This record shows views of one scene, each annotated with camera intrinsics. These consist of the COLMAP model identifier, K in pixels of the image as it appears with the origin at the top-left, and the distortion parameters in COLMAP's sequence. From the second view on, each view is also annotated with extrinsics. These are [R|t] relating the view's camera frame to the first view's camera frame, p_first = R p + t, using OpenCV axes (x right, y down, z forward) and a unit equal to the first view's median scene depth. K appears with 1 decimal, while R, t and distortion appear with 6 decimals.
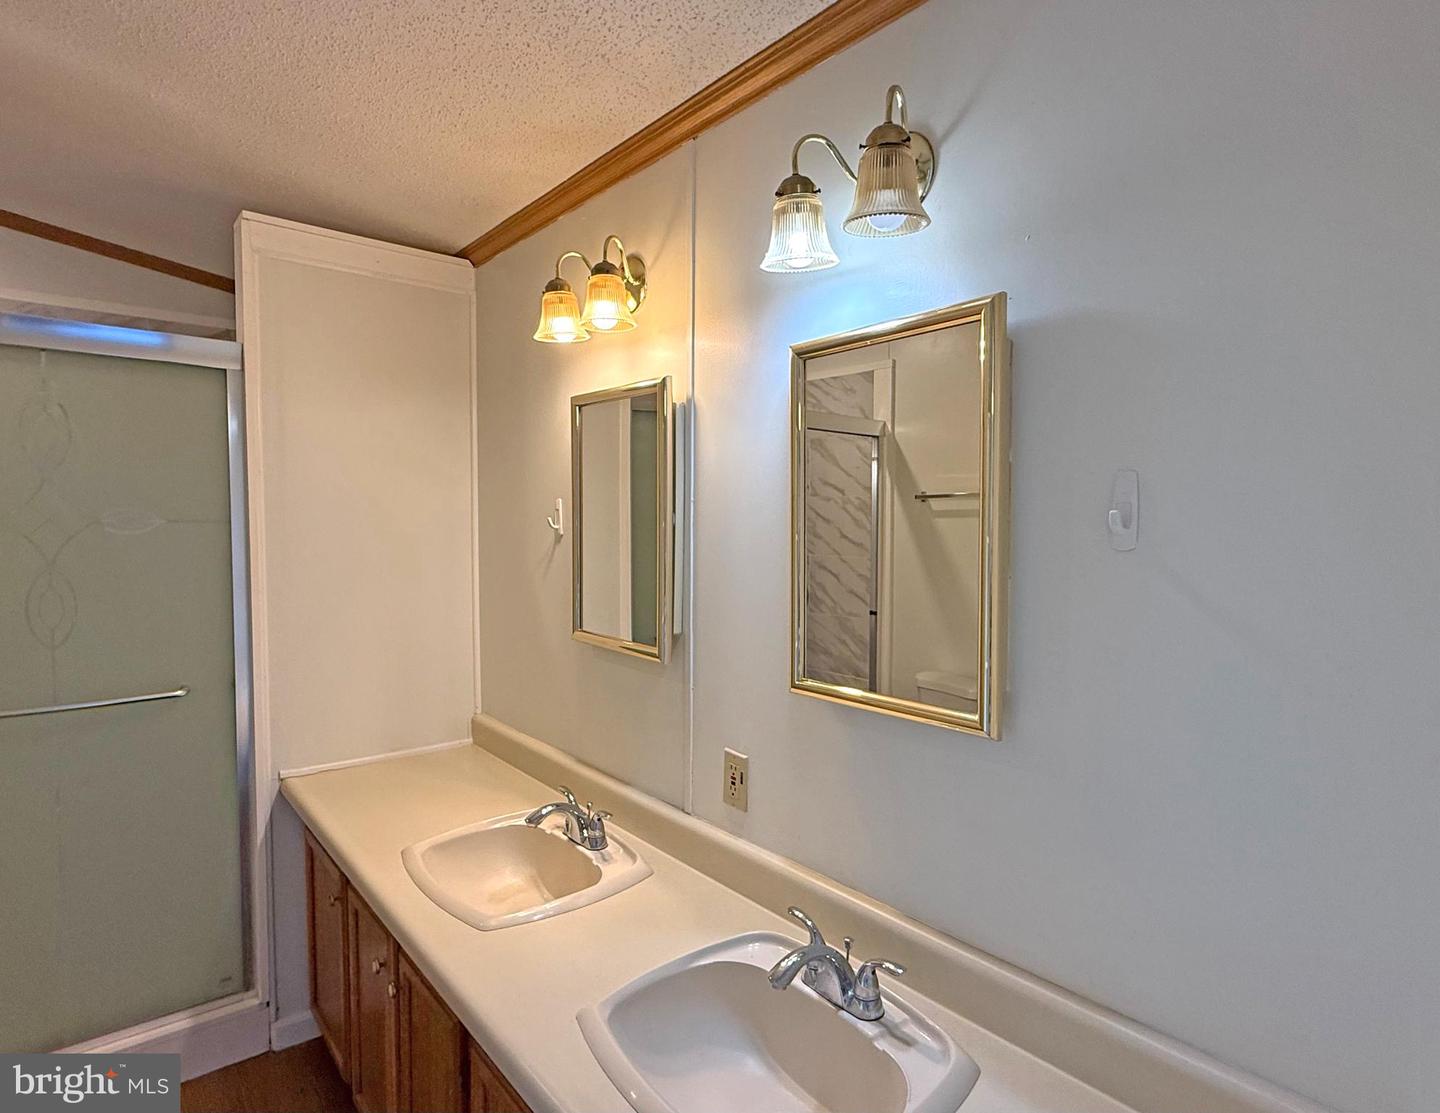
lens RADIAL K [[804.7, 0, 720.0], [0, 804.7, 556.5], [0, 0, 1]] dist [-0.000022, -0.000009]
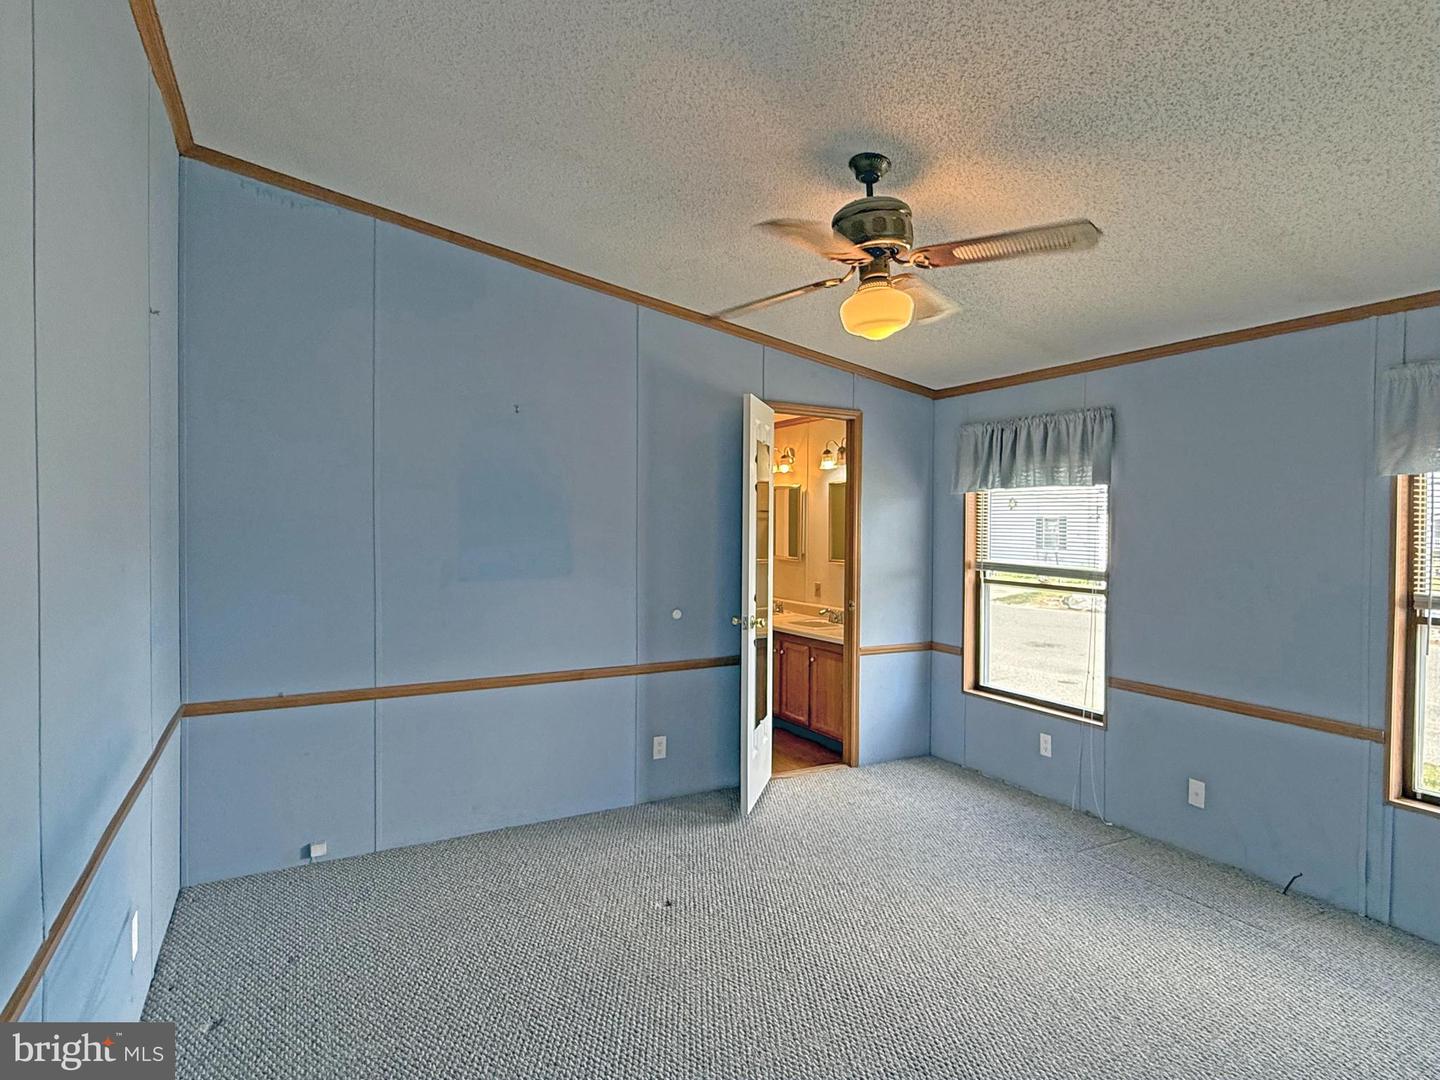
lens RADIAL K [[744.7, 0, 720.0], [0, 744.7, 540.0], [0, 0, 1]] dist [-0.023852, 0.000120]
pose [[0.987514, 0.008108, -0.157325, 0.122922], [-0.012356, 0.999584, -0.026046, 0.154110], [0.157049, 0.027664, 0.987203, -2.702828]]
